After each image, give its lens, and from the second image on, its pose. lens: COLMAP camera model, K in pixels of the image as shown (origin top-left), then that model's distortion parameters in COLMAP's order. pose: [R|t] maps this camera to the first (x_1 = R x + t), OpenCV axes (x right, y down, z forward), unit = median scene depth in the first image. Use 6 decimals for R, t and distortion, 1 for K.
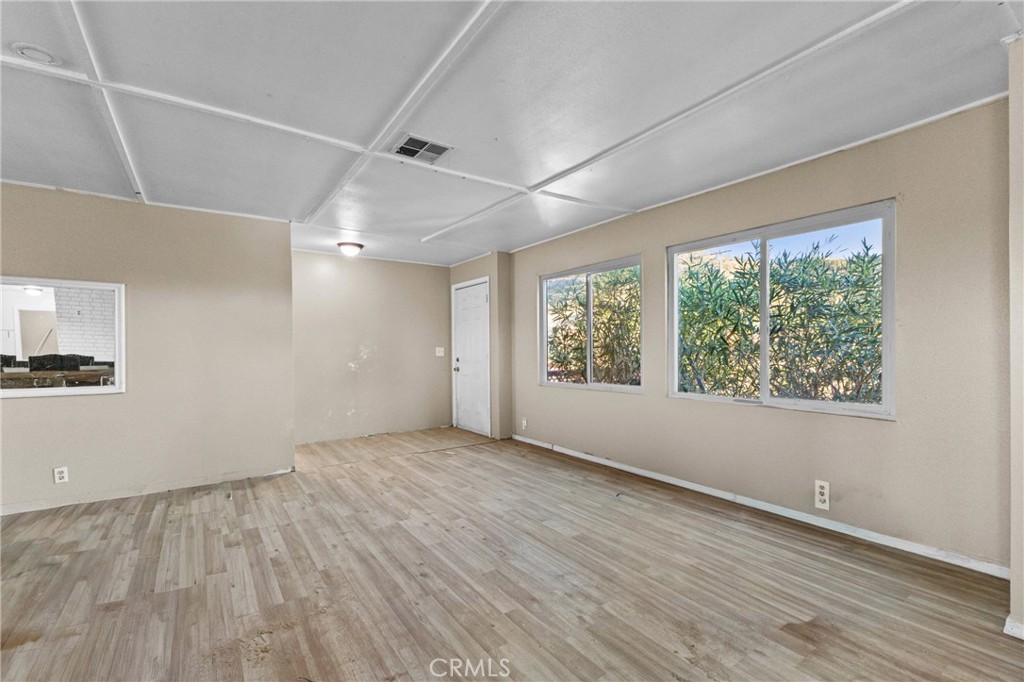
lens RADIAL K [[444.8, 0, 511.4], [0, 444.8, 360.5], [0, 0, 1]] dist [0.003815, -0.001185]
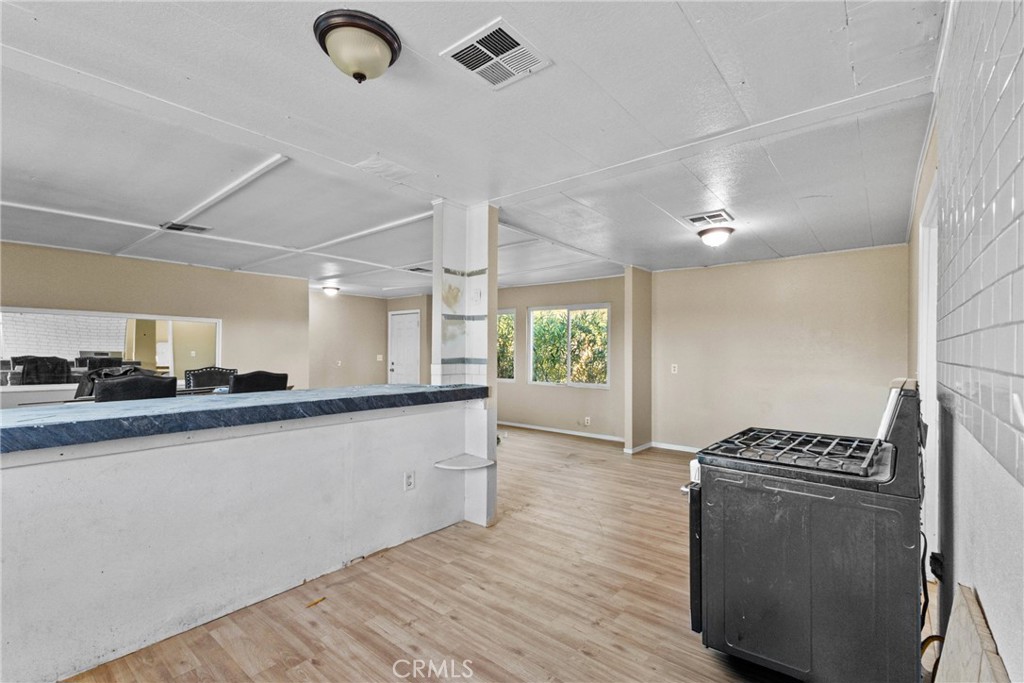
lens RADIAL K [[444.8, 0, 514.4], [0, 444.8, 351.8], [0, 0, 1]] dist [0.003815, -0.001185]
pose [[0.961049, 0.013000, 0.276073, -0.234837], [-0.005758, 0.999618, -0.027026, -0.005322], [-0.276319, 0.024383, 0.960757, -0.834171]]
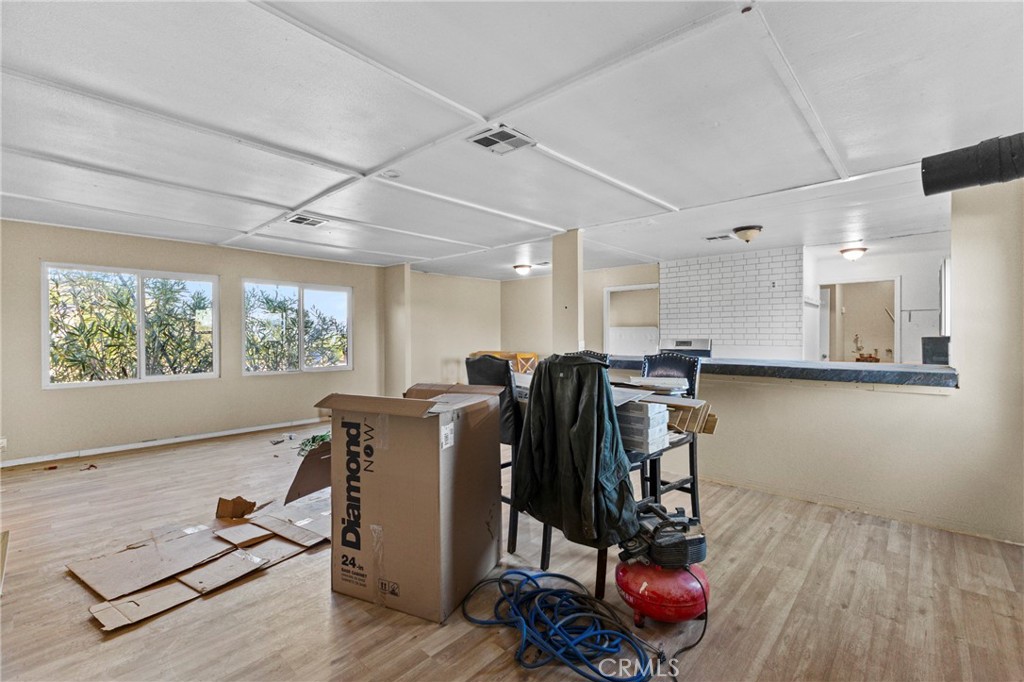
lens RADIAL K [[444.8, 0, 513.8], [0, 444.8, 337.0], [0, 0, 1]] dist [0.003815, -0.001185]
pose [[-0.218556, 0.005061, 0.975811, -1.313451], [0.030927, 0.999520, 0.001743, -0.021663], [-0.975334, 0.030560, -0.218608, 0.432235]]
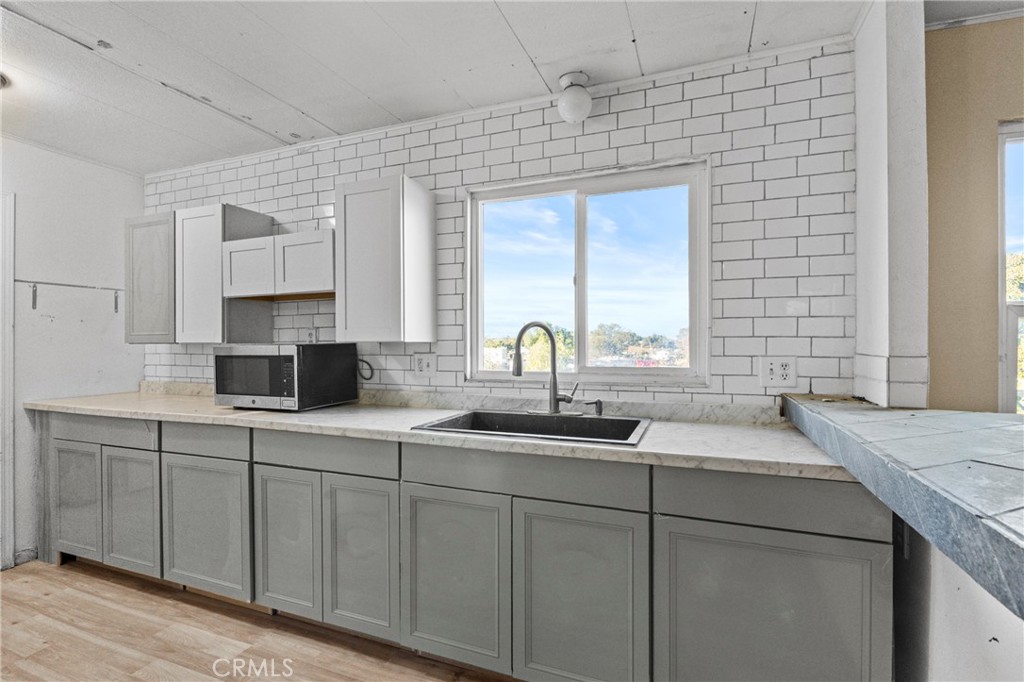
lens RADIAL K [[465.9, 0, 517.1], [0, 465.9, 344.4], [0, 0, 1]] dist [-0.009561, -0.000220]
pose [[-0.826327, 0.008476, -0.563127, -0.292239], [-0.011016, 0.999452, 0.031208, -0.005165], [0.563083, 0.031991, -0.825781, -0.318294]]
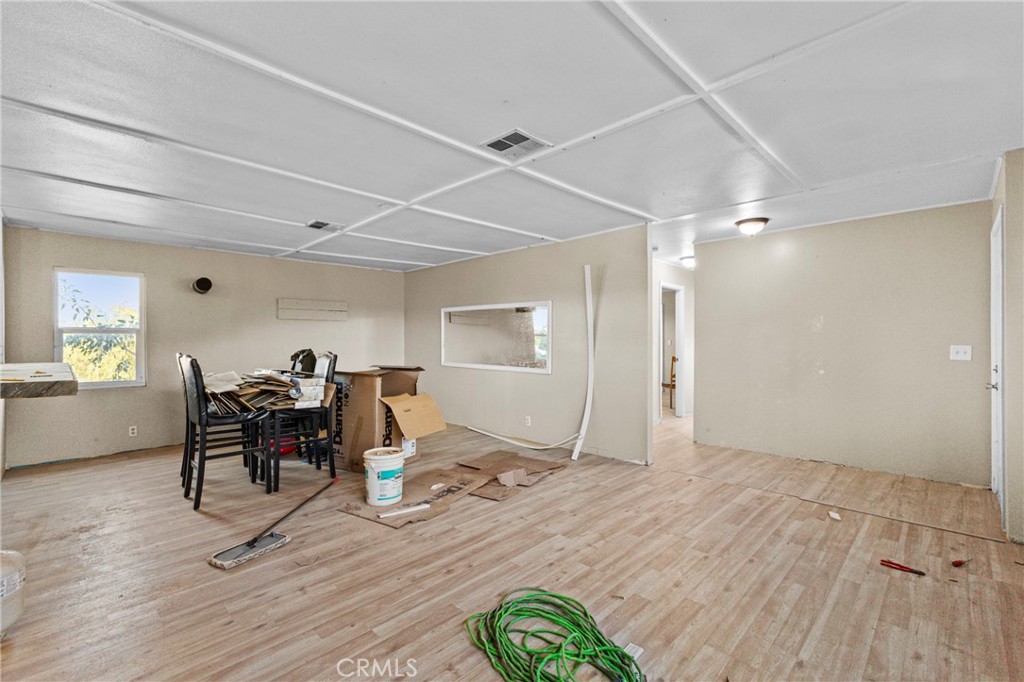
lens RADIAL K [[444.8, 0, 520.1], [0, 444.8, 339.1], [0, 0, 1]] dist [0.003815, -0.001185]
pose [[0.190533, 0.007319, -0.981654, 0.505900], [-0.027055, 0.999632, 0.002202, -0.038682], [0.981308, 0.026139, 0.190660, 0.568097]]
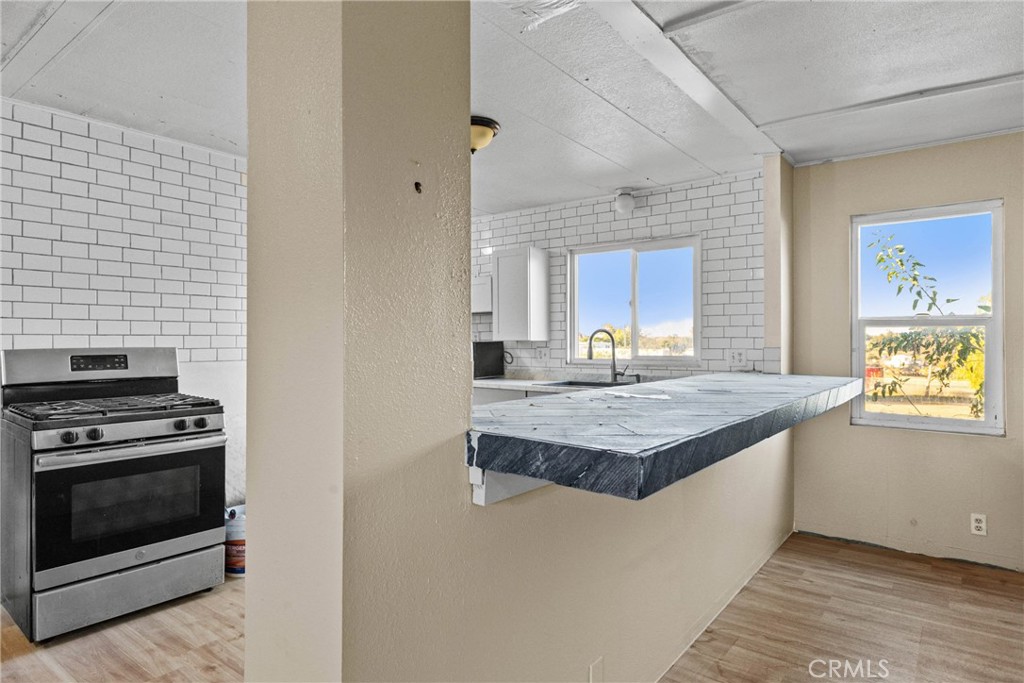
lens RADIAL K [[595.1, 0, 507.9], [0, 595.1, 341.2], [0, 0, 1]] dist [-0.001655, 0.001724]
pose [[-0.955980, 0.007013, -0.293348, -0.081469], [-0.001883, 0.999547, 0.030030, -0.025793], [0.293426, 0.029260, -0.955534, 0.330046]]
